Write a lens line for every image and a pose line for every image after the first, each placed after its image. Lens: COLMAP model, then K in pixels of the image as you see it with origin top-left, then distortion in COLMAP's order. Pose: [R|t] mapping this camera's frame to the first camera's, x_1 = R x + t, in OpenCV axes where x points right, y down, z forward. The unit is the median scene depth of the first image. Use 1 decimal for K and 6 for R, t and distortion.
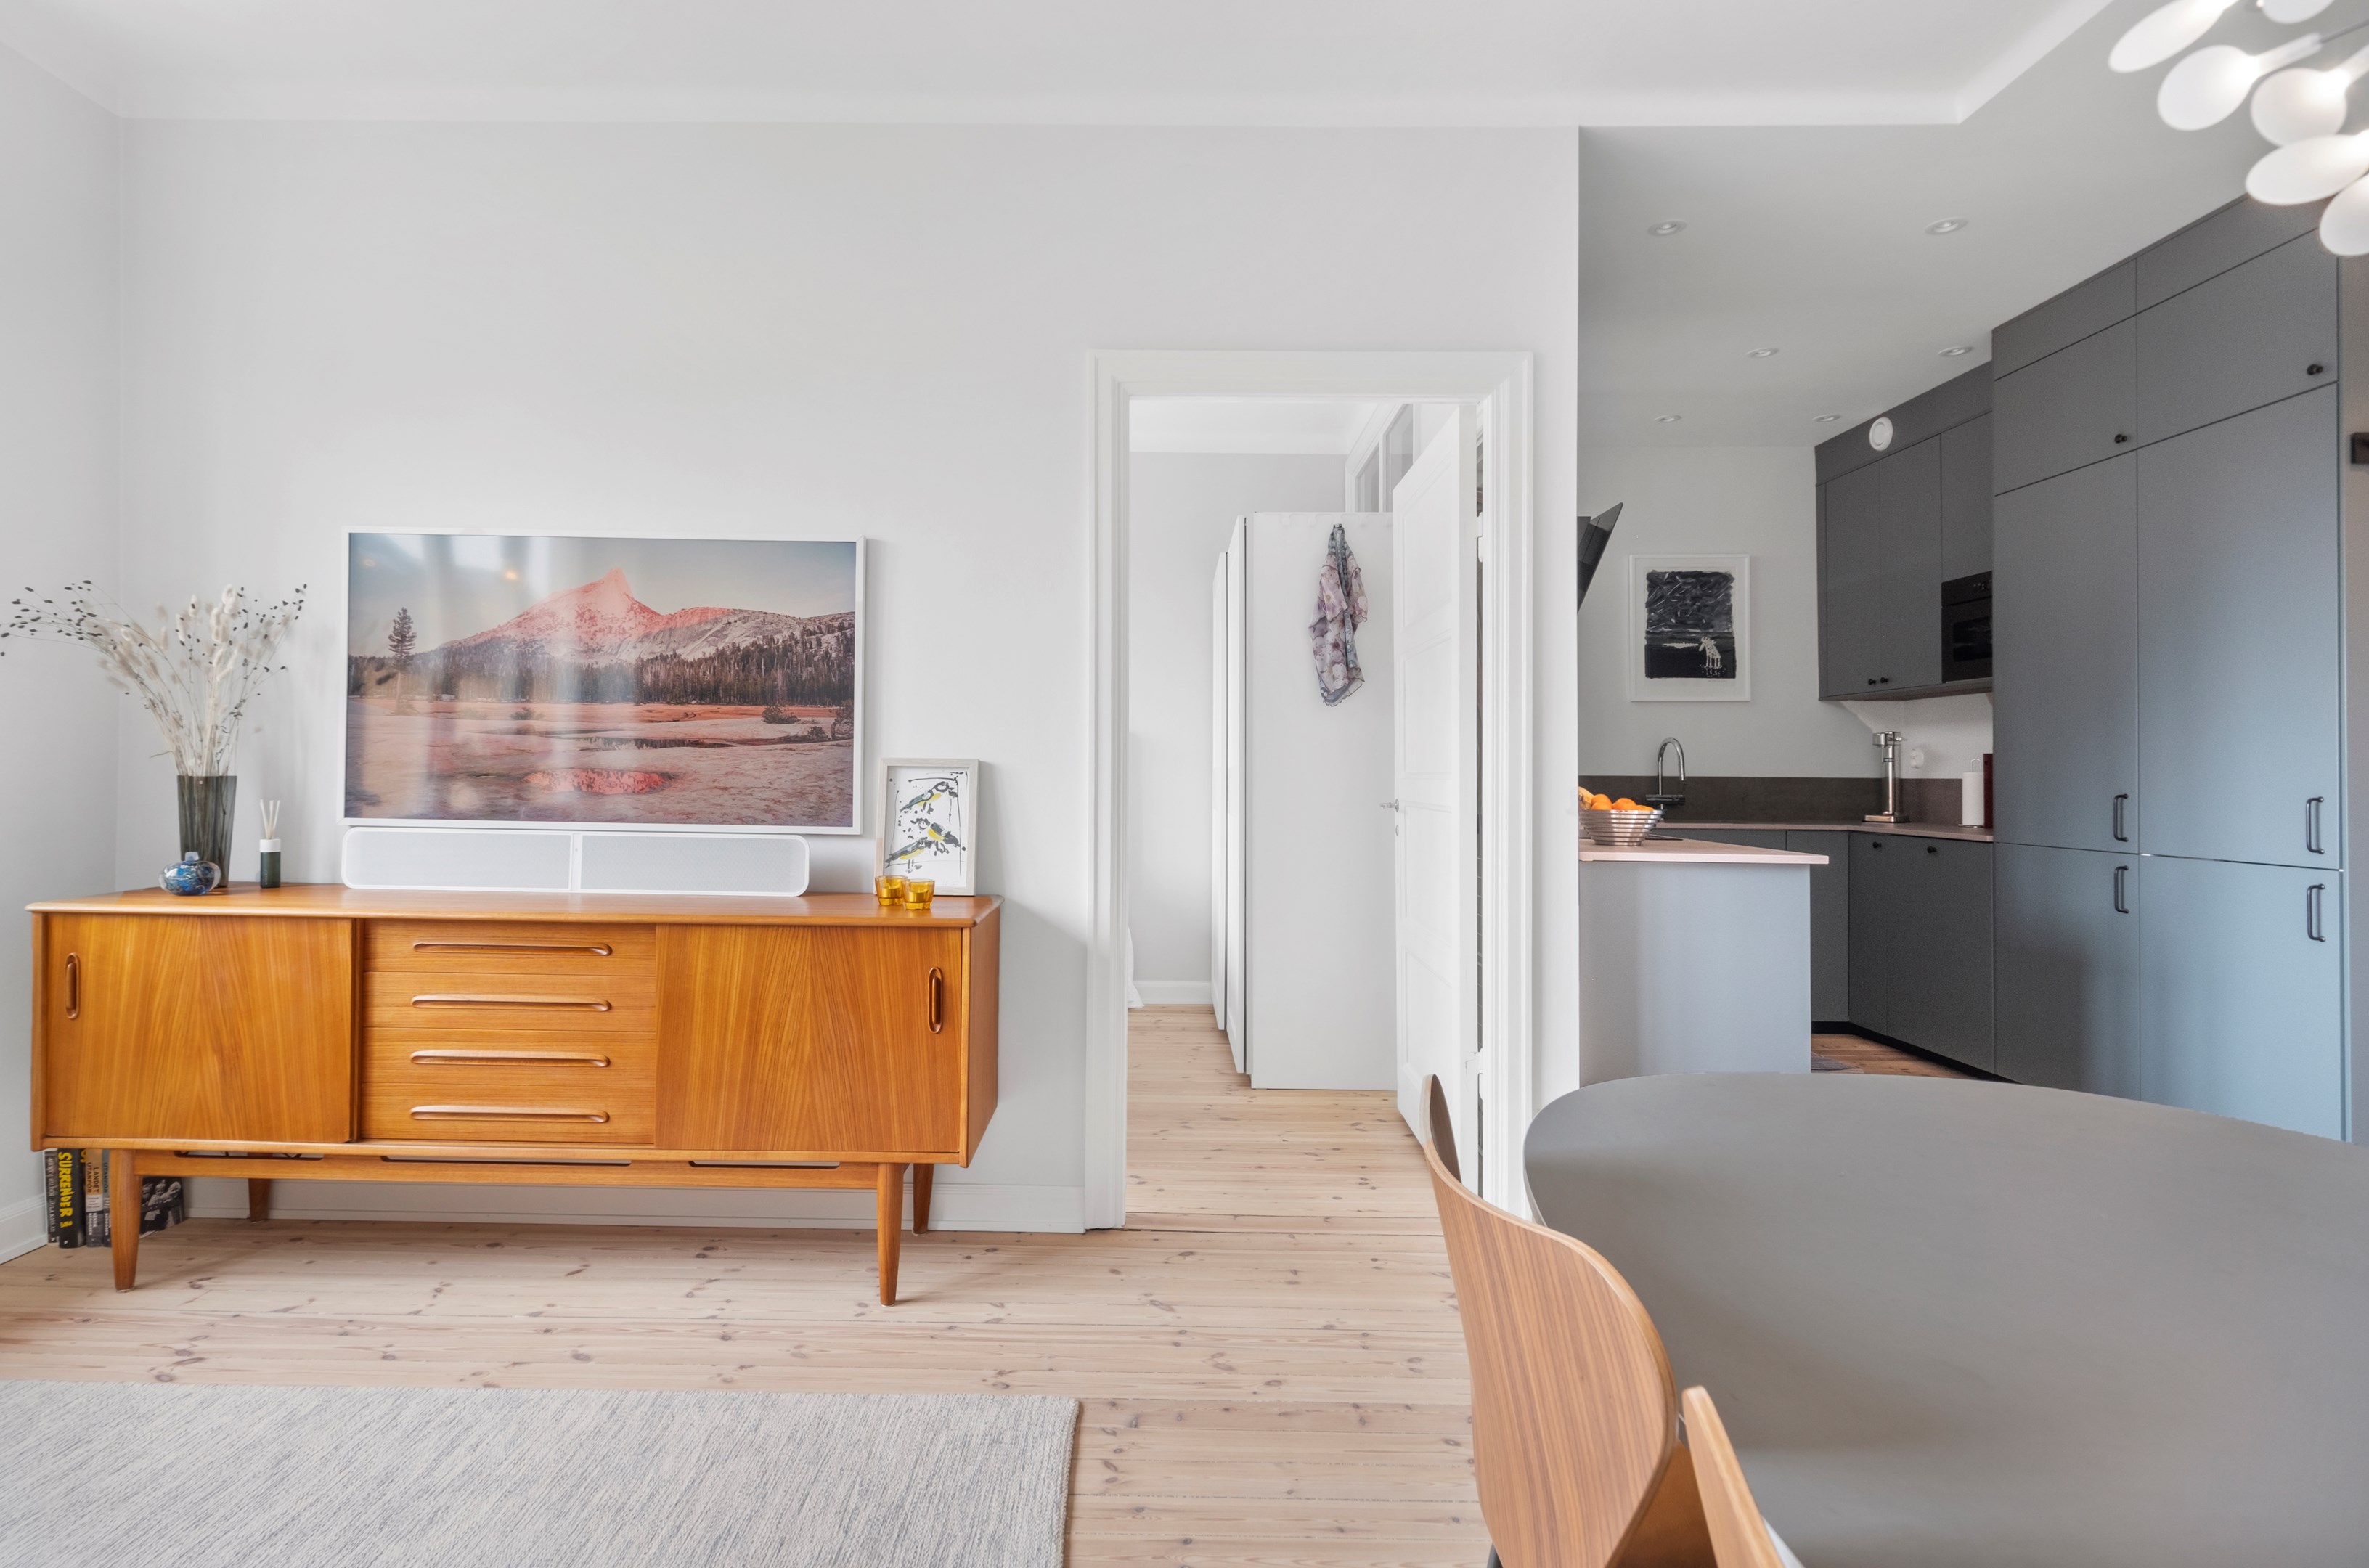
lens RADIAL K [[1181.1, 0, 1183.8], [0, 1181.1, 757.2], [0, 0, 1]] dist [-0.013164, 0.000106]
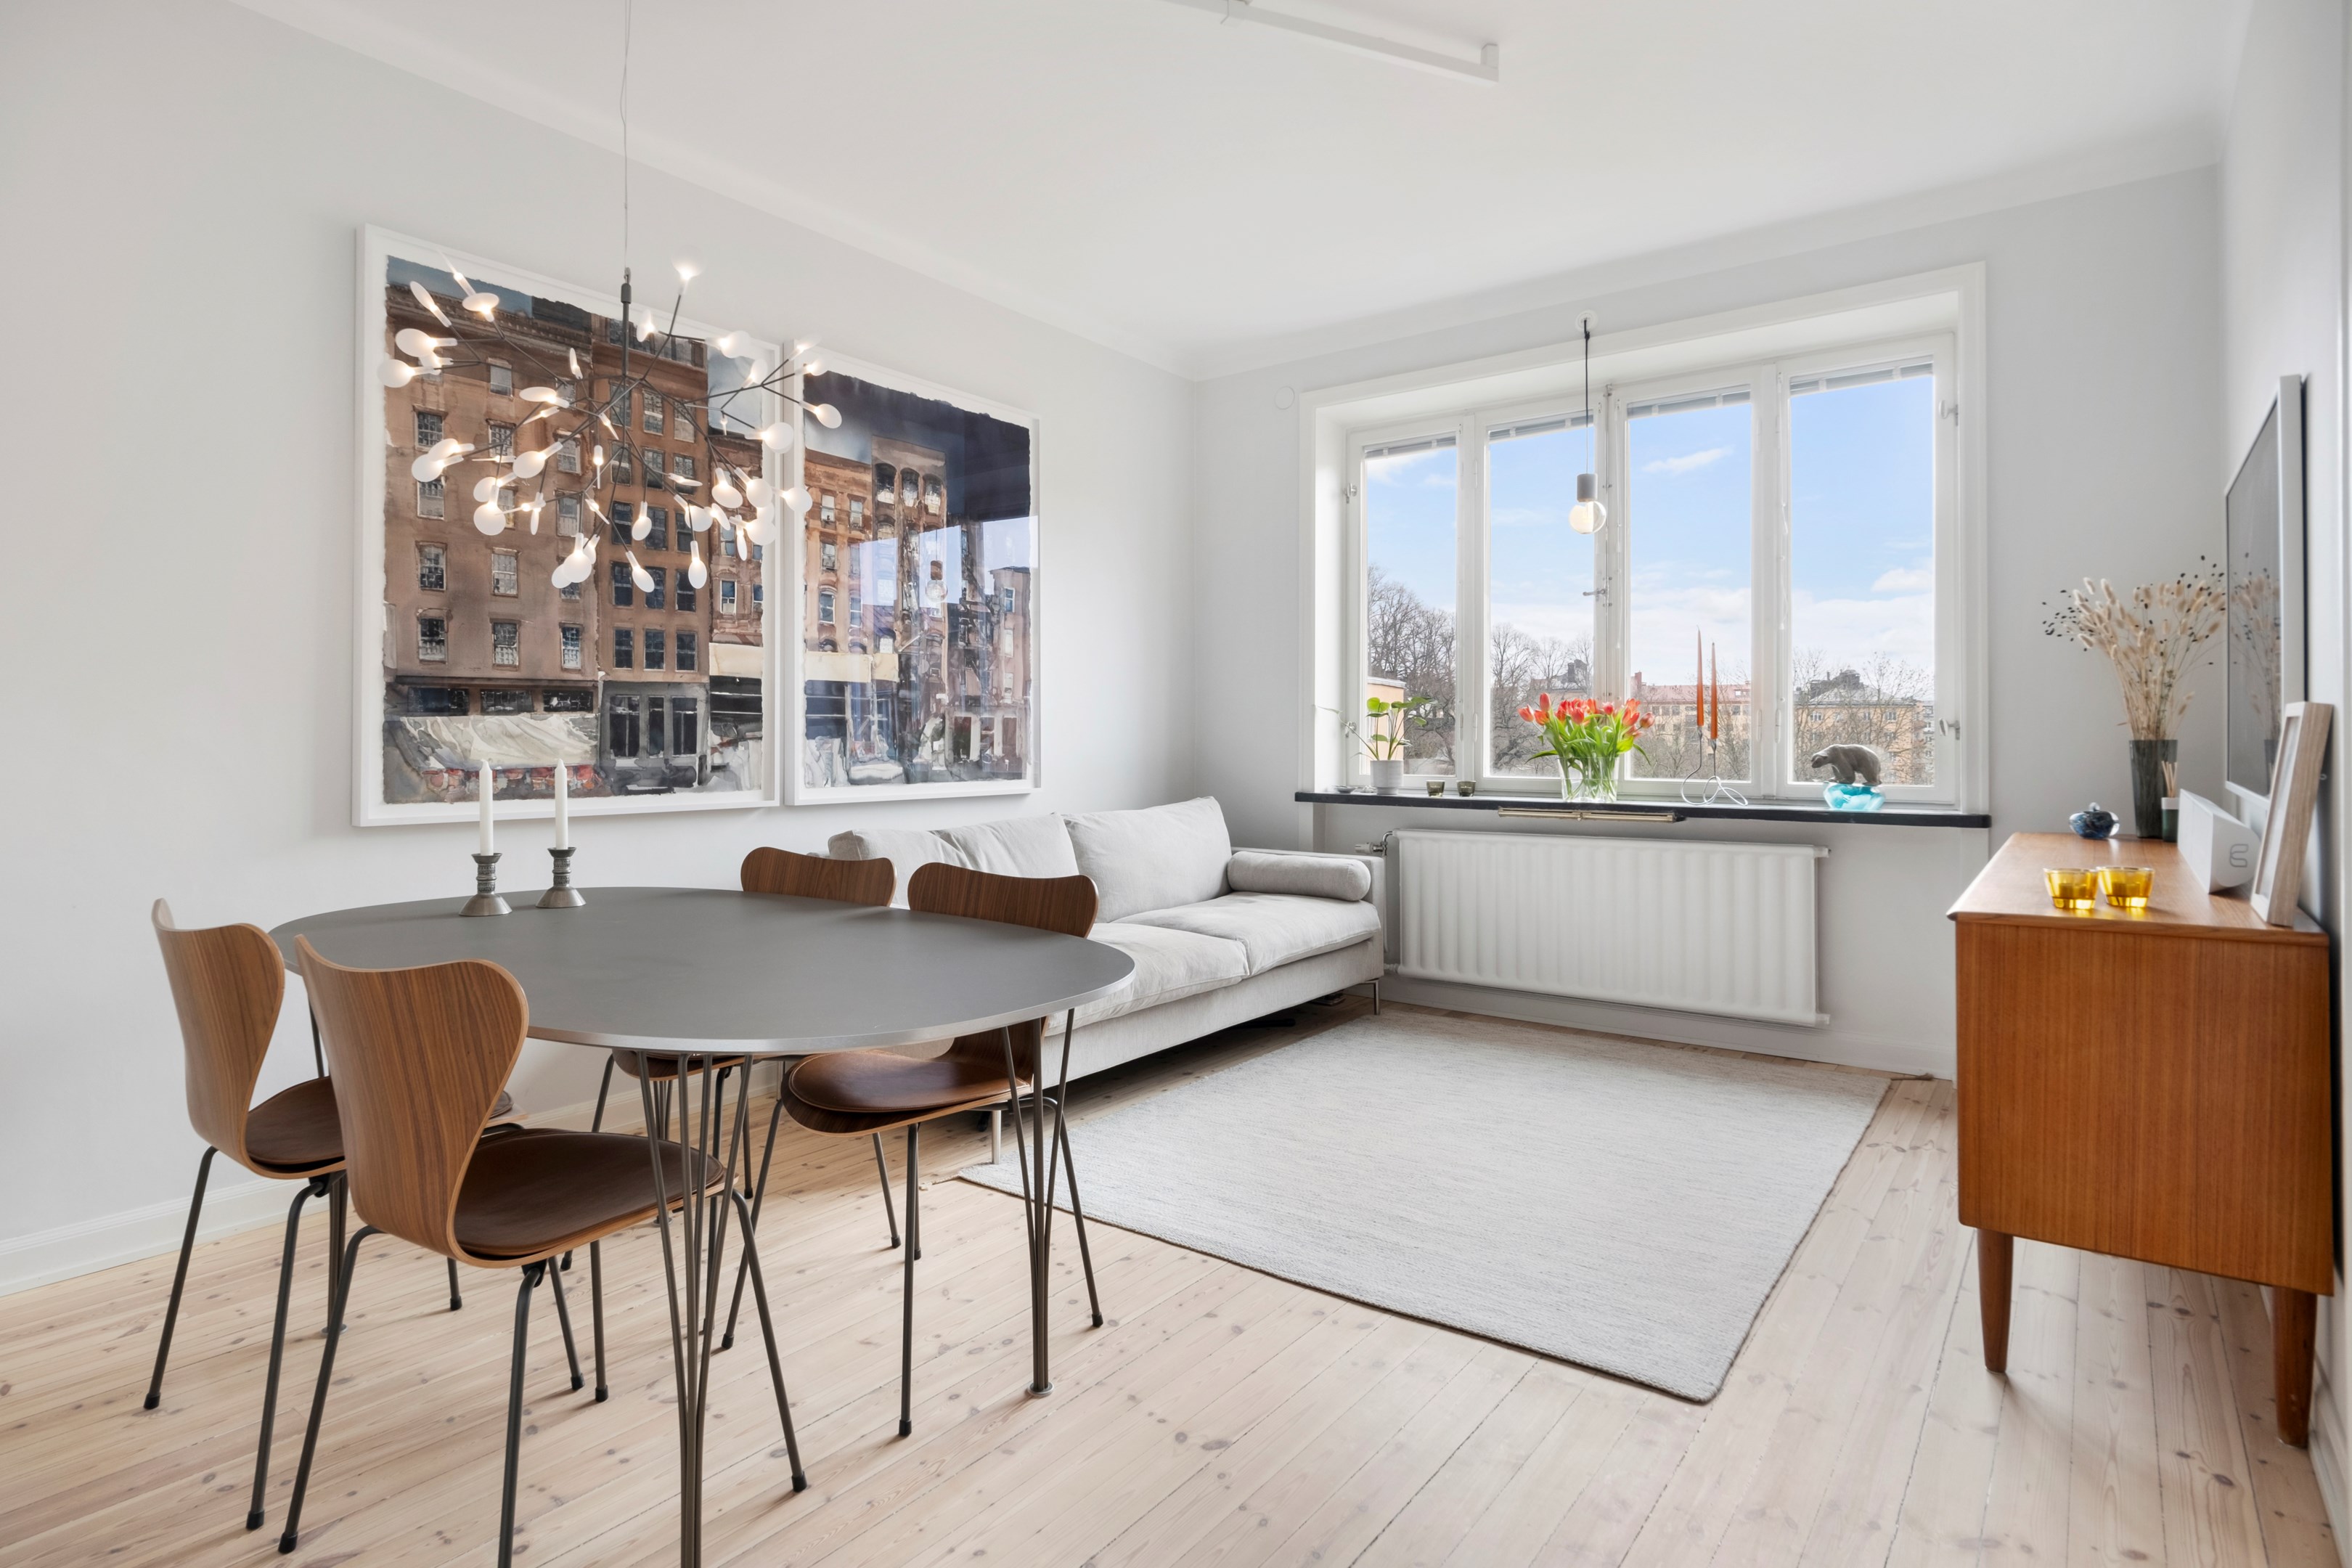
lens RADIAL K [[1215.7, 0, 1137.6], [0, 1215.7, 738.5], [0, 0, 1]] dist [0.004883, -0.001276]
pose [[-0.611373, -0.003114, -0.791336, 0.839336], [0.003855, 0.999969, -0.006914, 0.021890], [0.791333, -0.007277, -0.611342, 1.094496]]
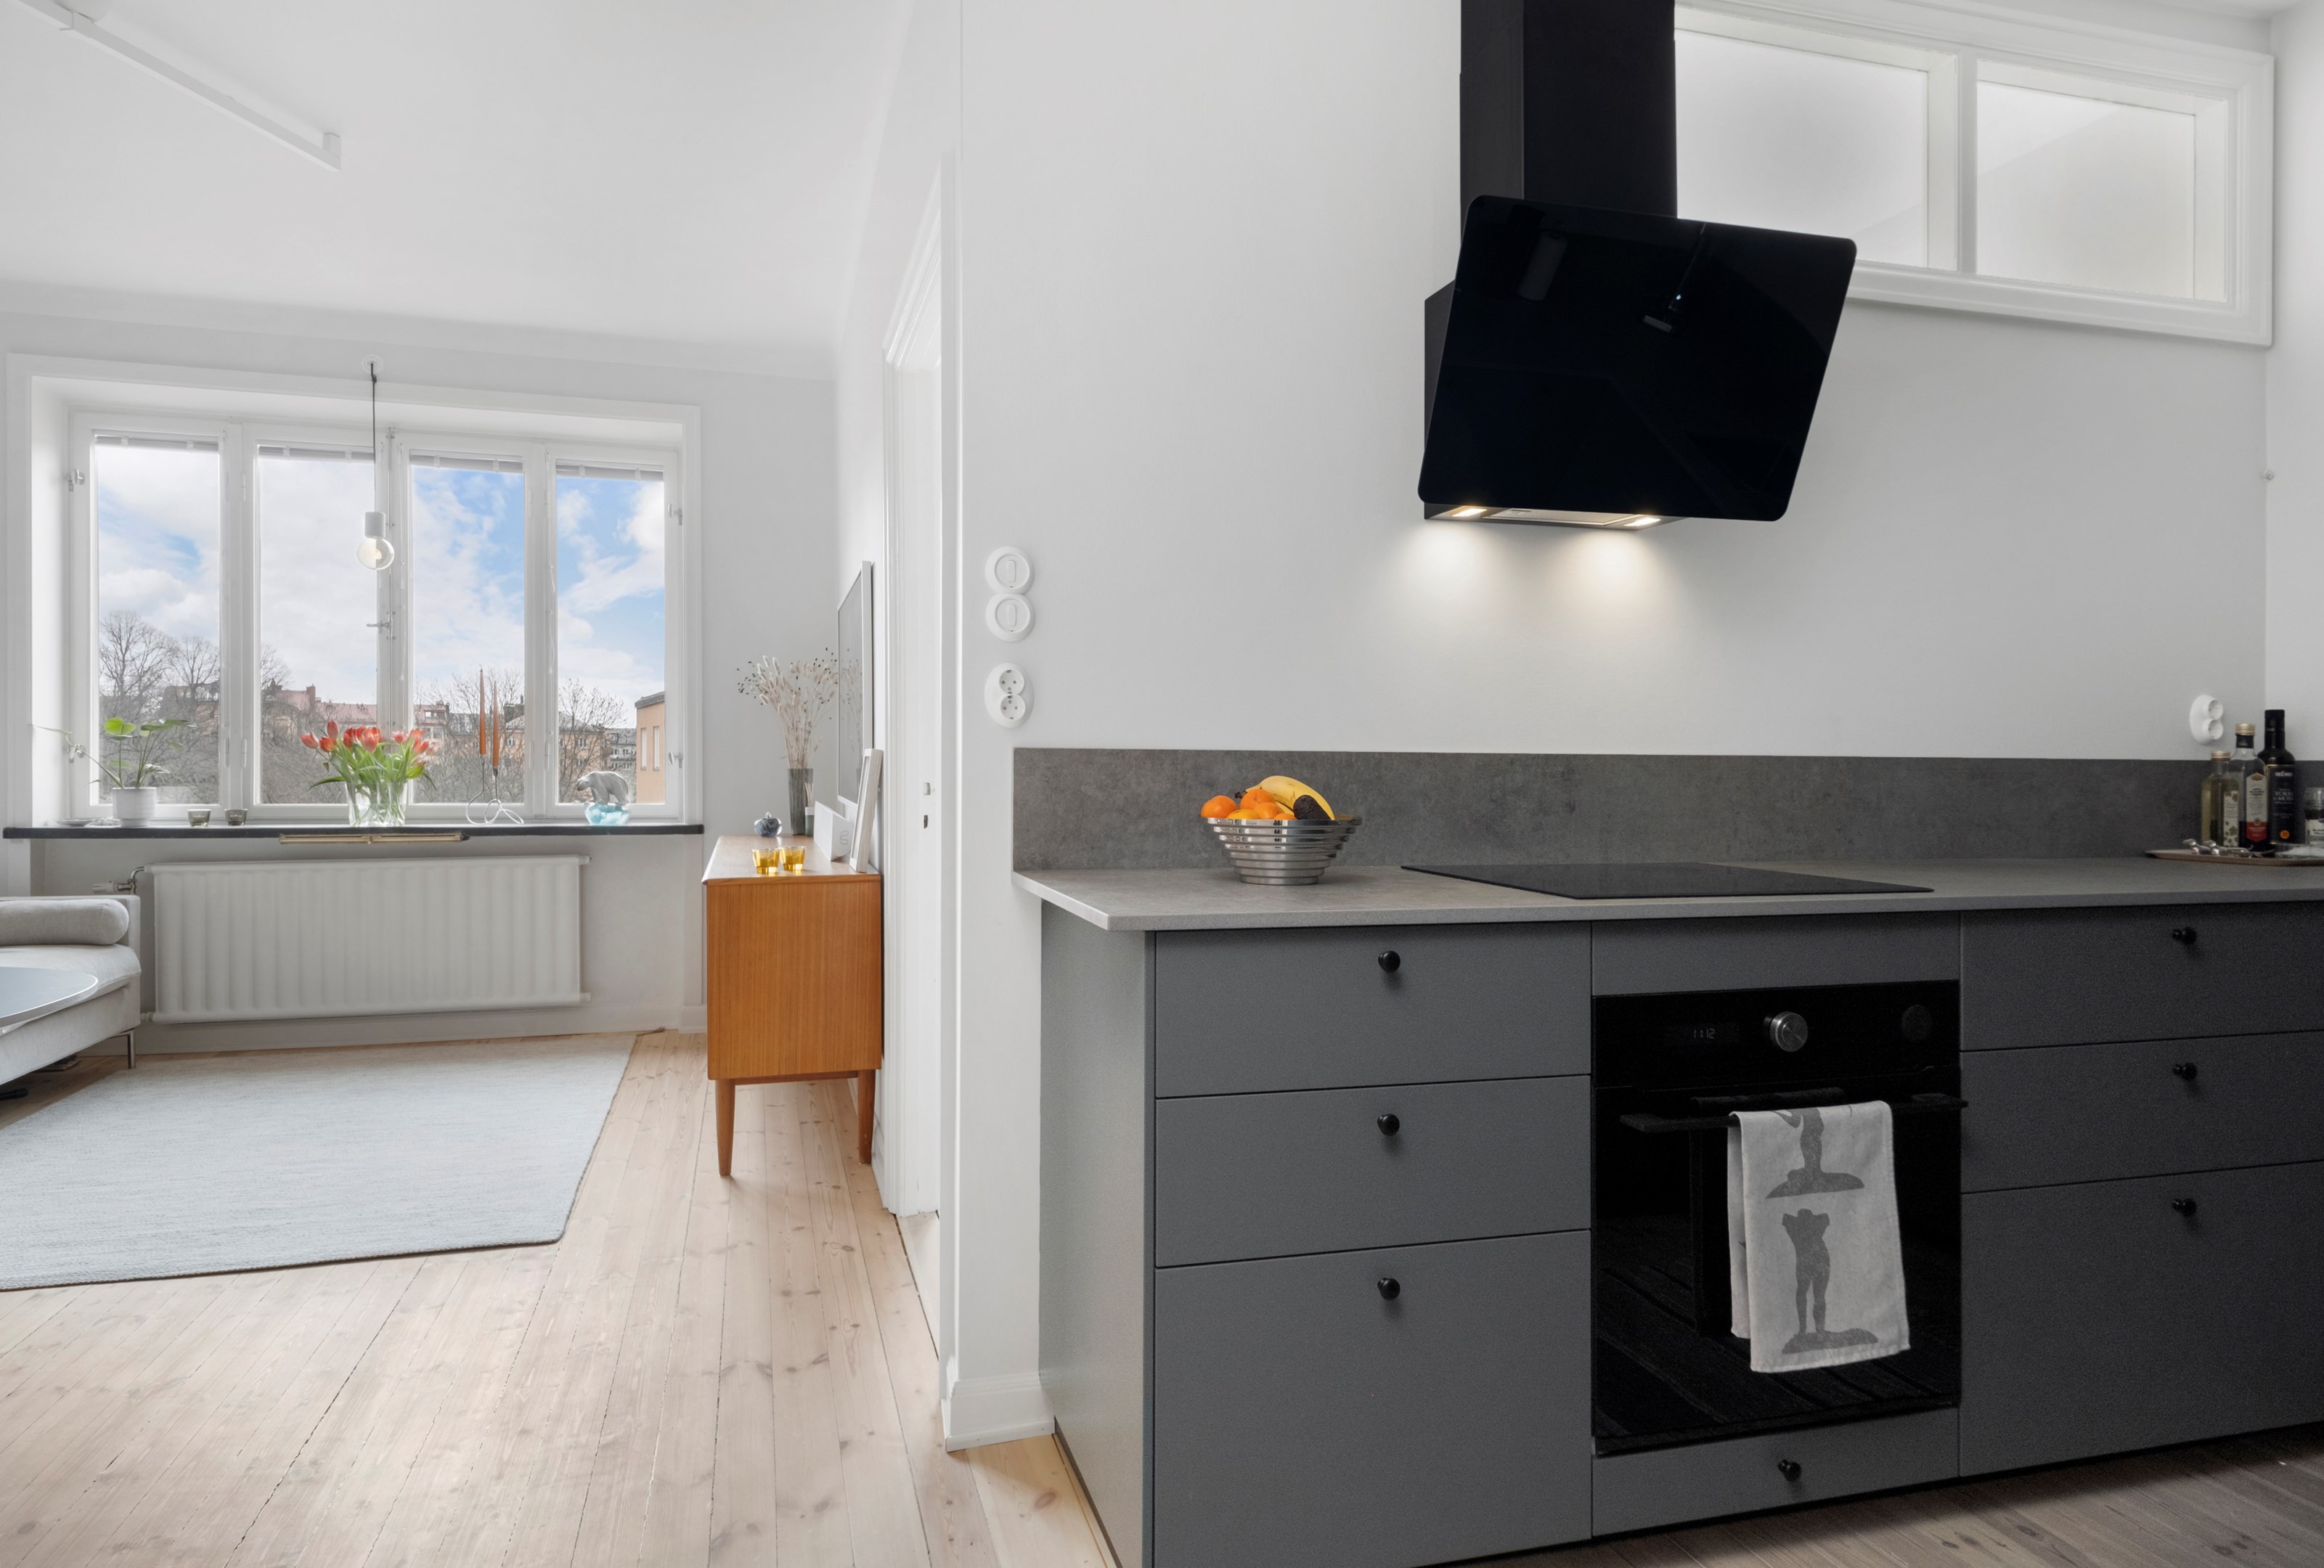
lens RADIAL K [[1426.4, 0, 1106.9], [0, 1426.4, 789.3], [0, 0, 1]] dist [0.001059, -0.014796]
pose [[0.256000, 0.013759, -0.966579, 1.411967], [0.003099, 0.999882, 0.015054, 0.019308], [0.966672, -0.006849, 0.255927, 1.050559]]
